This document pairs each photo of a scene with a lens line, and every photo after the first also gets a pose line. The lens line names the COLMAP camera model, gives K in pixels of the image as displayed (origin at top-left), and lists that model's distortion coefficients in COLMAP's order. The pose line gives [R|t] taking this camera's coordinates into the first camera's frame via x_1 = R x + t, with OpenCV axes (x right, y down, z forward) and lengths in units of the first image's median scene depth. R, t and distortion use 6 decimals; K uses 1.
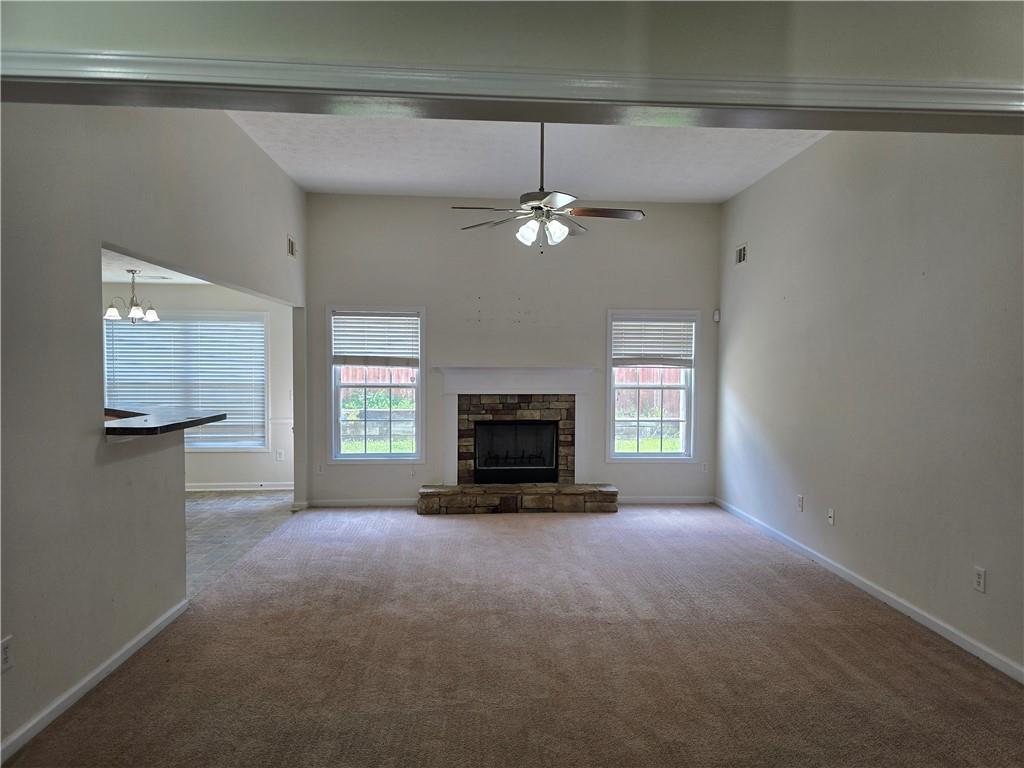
lens RADIAL K [[688.1, 0, 529.9], [0, 688.1, 388.1], [0, 0, 1]] dist [0.041191, -0.028596]
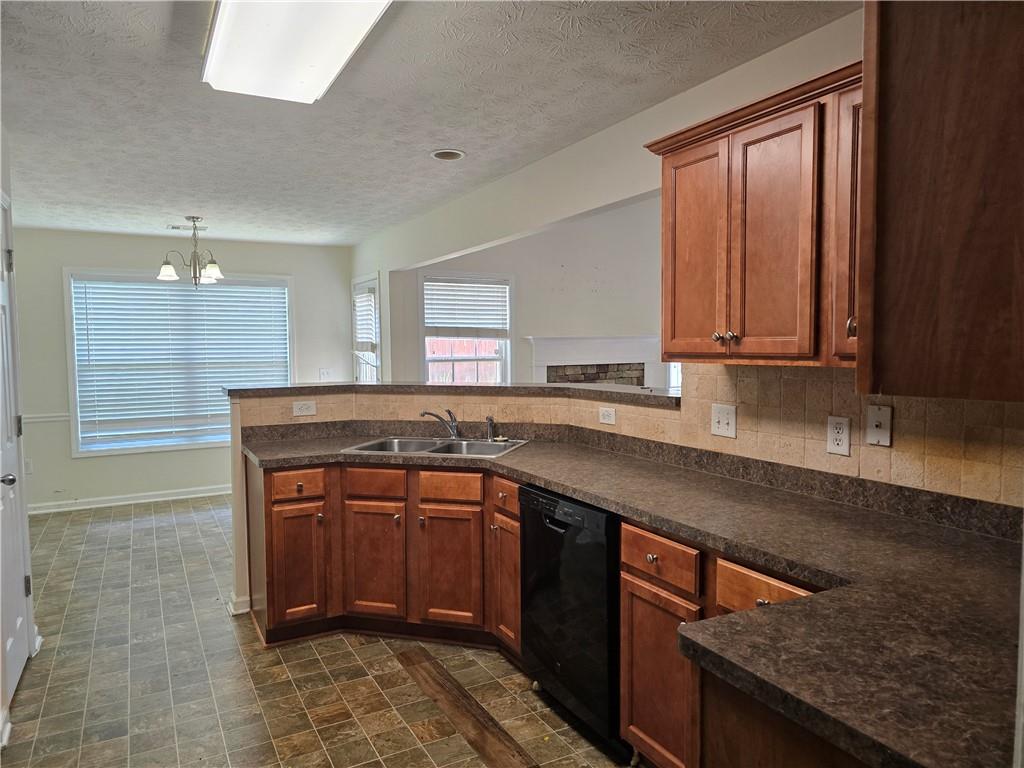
lens RADIAL K [[688.1, 0, 509.6], [0, 688.1, 354.3], [0, 0, 1]] dist [0.041191, -0.028596]
pose [[0.915653, -0.019576, 0.401492, -0.536433], [0.027174, 0.999543, -0.013237, 0.004115], [-0.401050, 0.023030, 0.915767, 0.138718]]
